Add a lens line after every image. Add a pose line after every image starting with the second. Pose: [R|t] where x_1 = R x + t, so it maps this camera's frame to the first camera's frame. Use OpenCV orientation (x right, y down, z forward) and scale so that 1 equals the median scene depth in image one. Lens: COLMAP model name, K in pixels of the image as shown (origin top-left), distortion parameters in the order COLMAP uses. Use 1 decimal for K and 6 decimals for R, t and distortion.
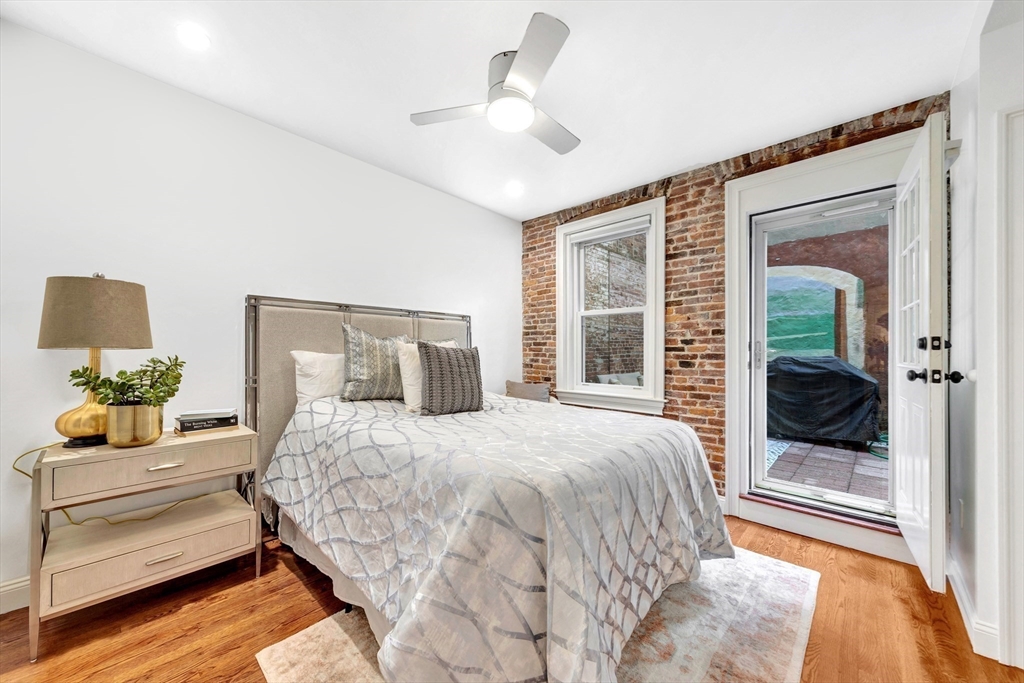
lens RADIAL K [[369.6, 0, 512.6], [0, 369.6, 349.4], [0, 0, 1]] dist [0.000247, 0.000015]
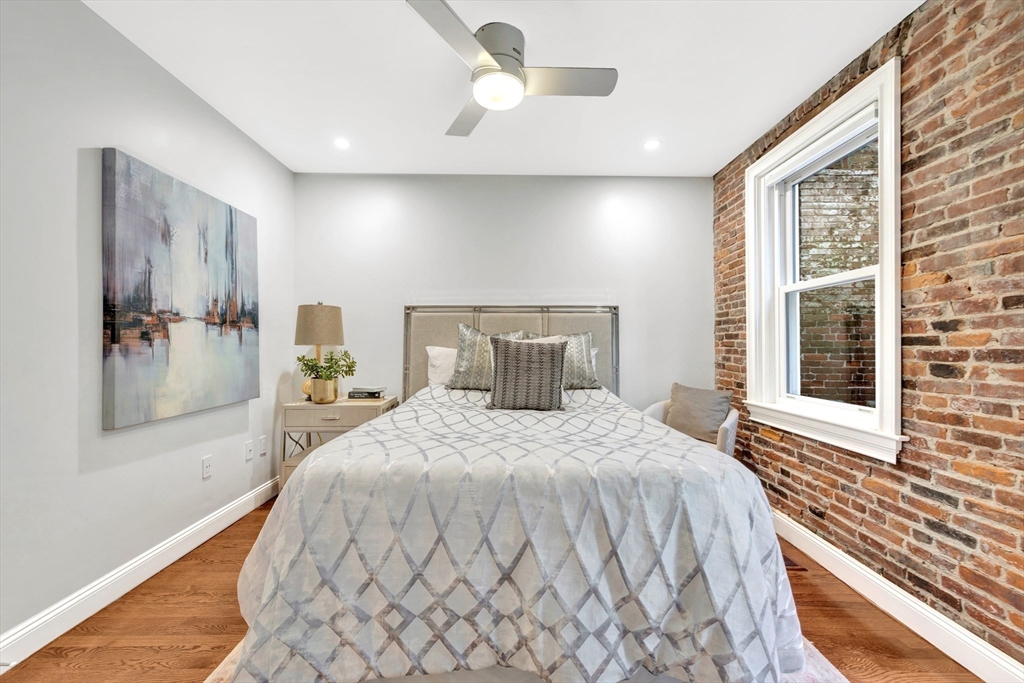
lens RADIAL K [[390.3, 0, 517.0], [0, 390.3, 343.6], [0, 0, 1]] dist [0.000346, -0.000125]
pose [[0.694281, -0.008990, -0.719648, 0.447914], [0.004307, 0.999956, -0.008336, 0.005266], [0.719691, 0.002687, 0.694289, 0.216454]]
